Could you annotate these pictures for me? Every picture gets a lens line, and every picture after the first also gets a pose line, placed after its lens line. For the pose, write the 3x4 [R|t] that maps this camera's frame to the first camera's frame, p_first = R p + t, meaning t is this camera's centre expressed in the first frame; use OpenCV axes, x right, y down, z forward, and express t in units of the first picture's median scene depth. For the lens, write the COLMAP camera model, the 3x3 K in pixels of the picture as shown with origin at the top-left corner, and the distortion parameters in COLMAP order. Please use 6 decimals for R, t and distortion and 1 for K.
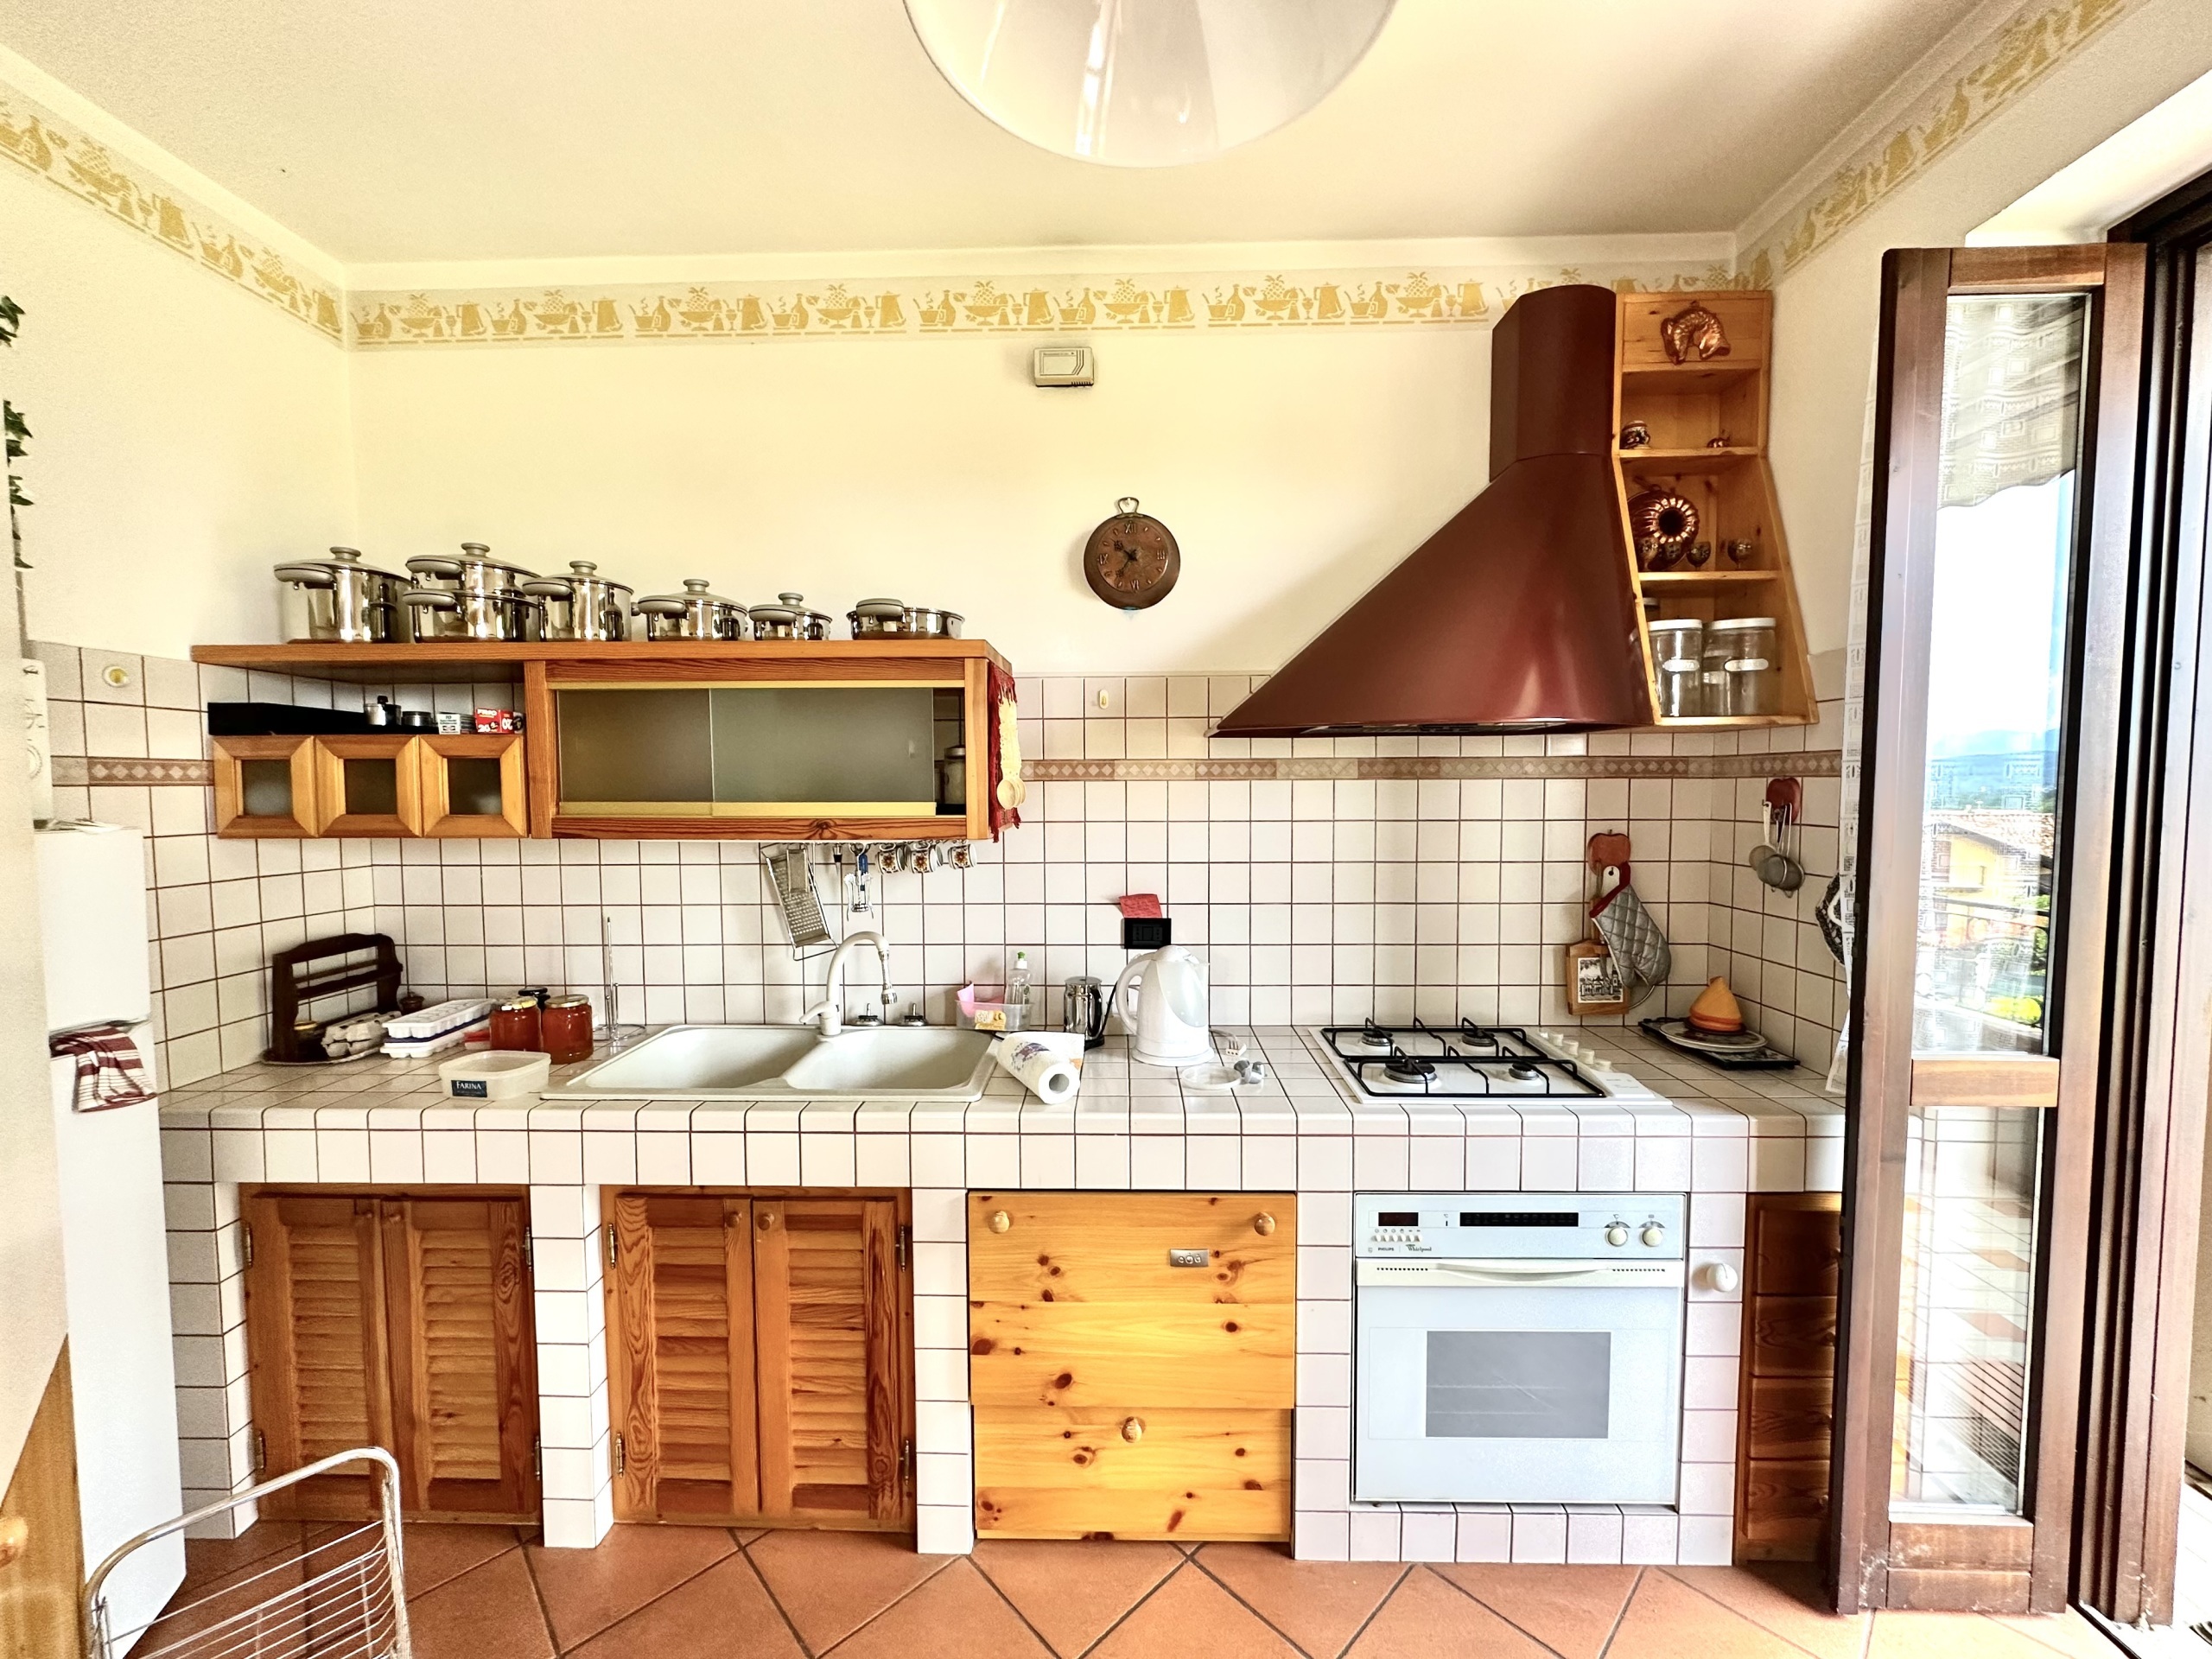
lens RADIAL K [[879.7, 0, 1106.7], [0, 879.7, 828.9], [0, 0, 1]] dist [-0.001060, 0.000134]
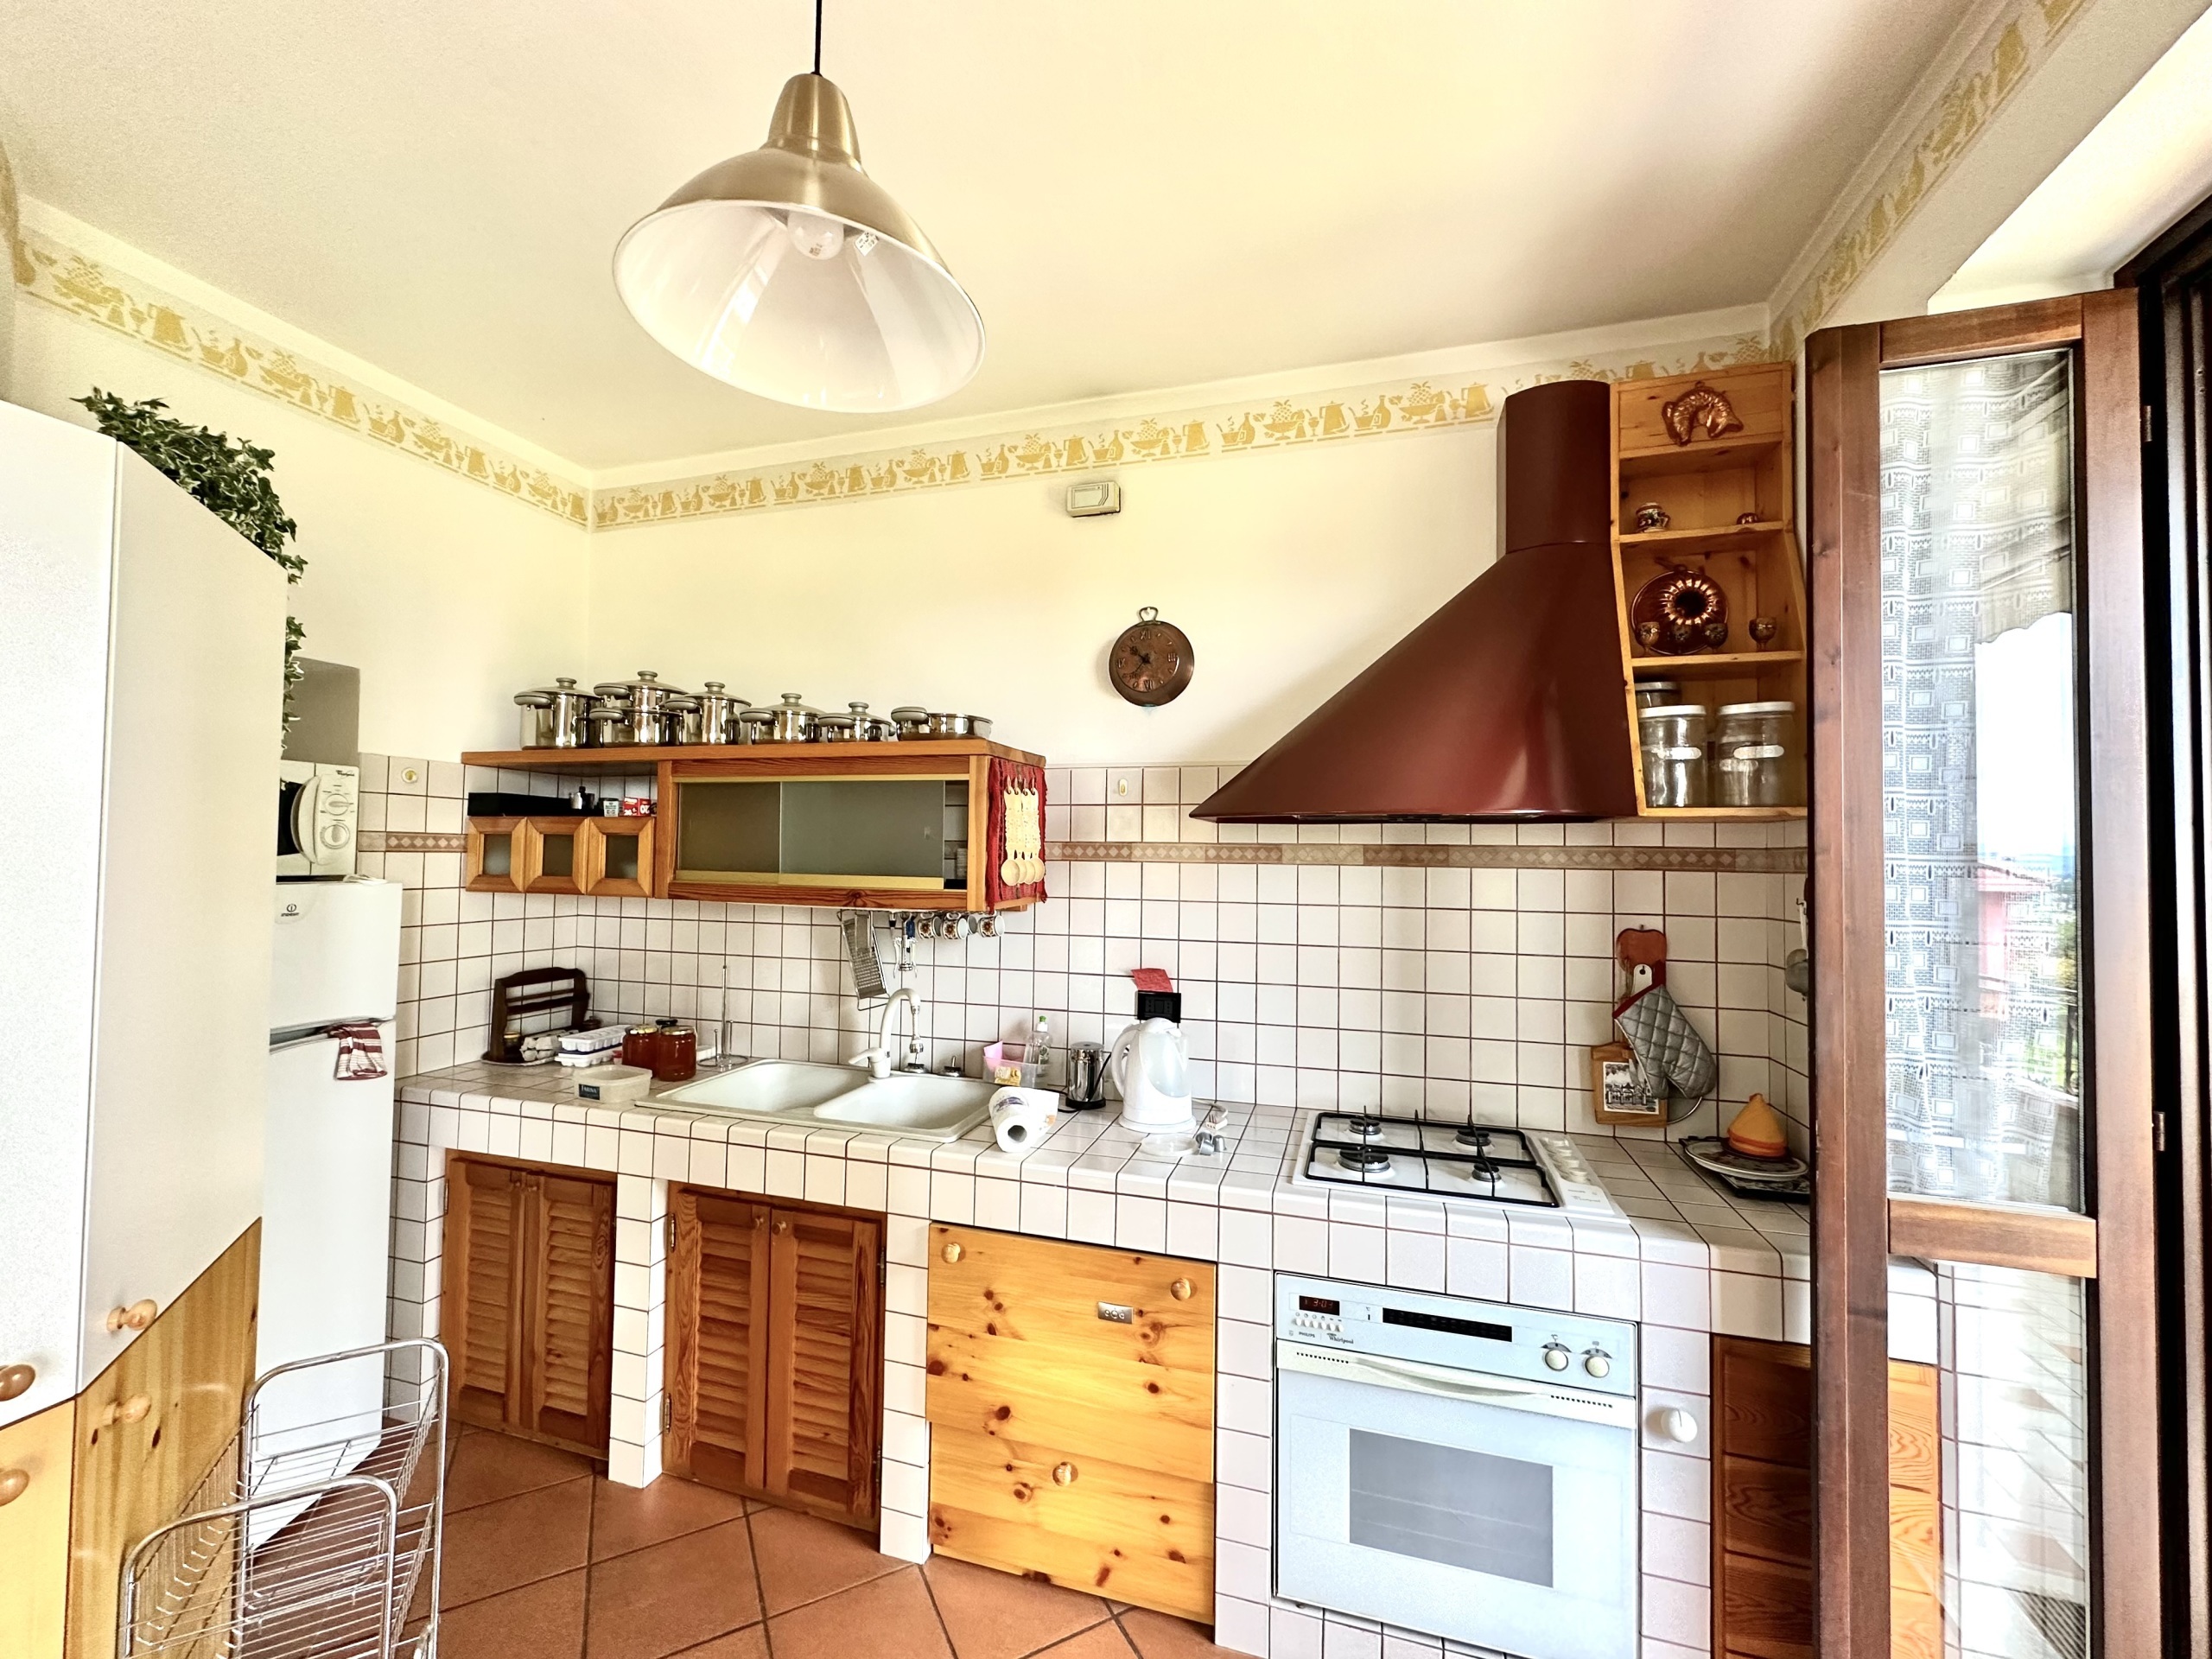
lens RADIAL K [[879.7, 0, 1105.8], [0, 879.7, 829.5], [0, 0, 1]] dist [-0.001060, 0.000134]
pose [[0.964813, 0.010840, -0.262715, 0.309326], [-0.032829, 0.996298, -0.079456, -0.008608], [0.260881, 0.085284, 0.961597, -0.066030]]
